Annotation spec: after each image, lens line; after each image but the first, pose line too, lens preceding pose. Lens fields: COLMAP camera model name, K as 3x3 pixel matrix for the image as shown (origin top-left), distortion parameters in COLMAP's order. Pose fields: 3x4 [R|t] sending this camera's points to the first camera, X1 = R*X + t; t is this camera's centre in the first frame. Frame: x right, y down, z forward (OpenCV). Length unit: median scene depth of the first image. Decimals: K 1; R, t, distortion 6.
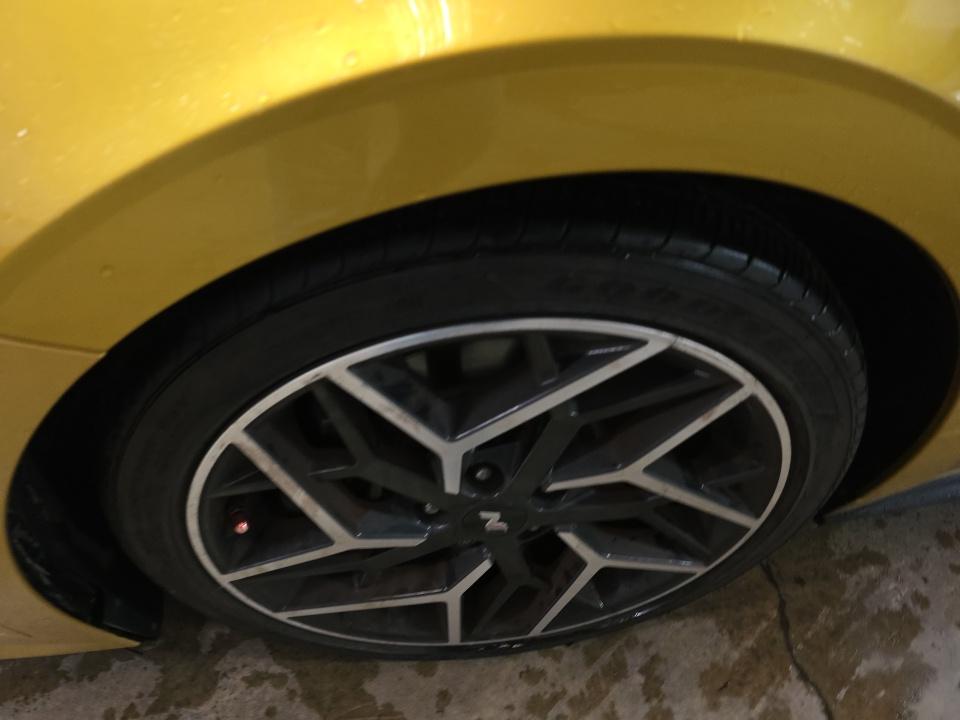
lens RADIAL K [[624.9, 0, 480.0], [0, 624.9, 360.0], [0, 0, 1]] dist [-0.003684, -0.005023]
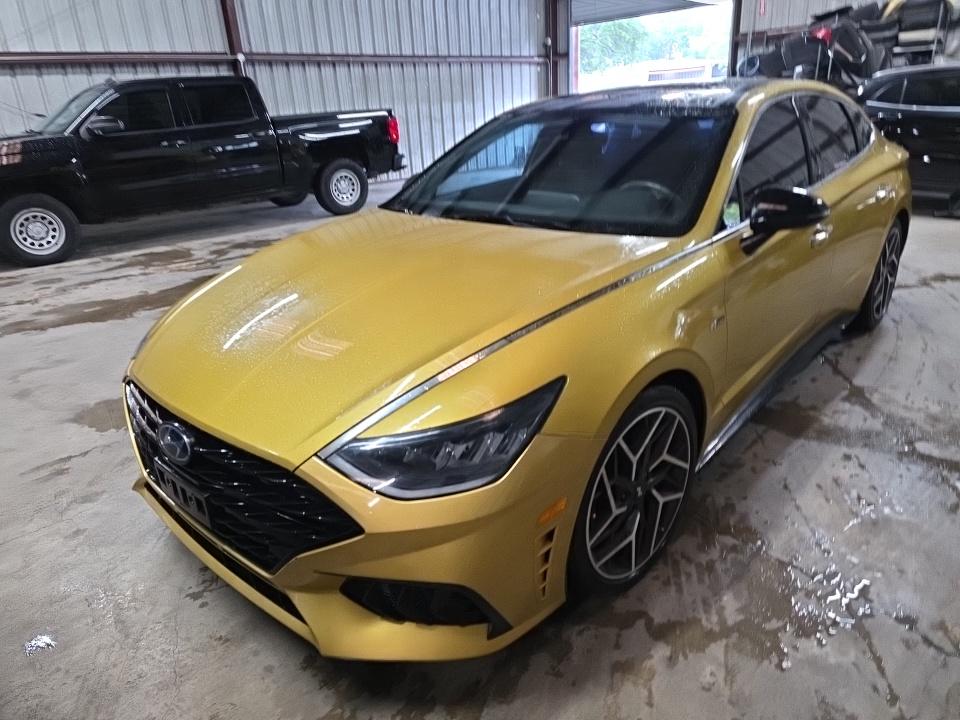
lens RADIAL K [[624.9, 0, 480.0], [0, 624.9, 360.0], [0, 0, 1]] dist [-0.003684, -0.005023]
pose [[0.791935, -0.271350, 0.547000, -2.260528], [0.489427, 0.817738, -0.302927, 0.281632], [-0.365104, 0.507615, 0.780401, -1.599348]]
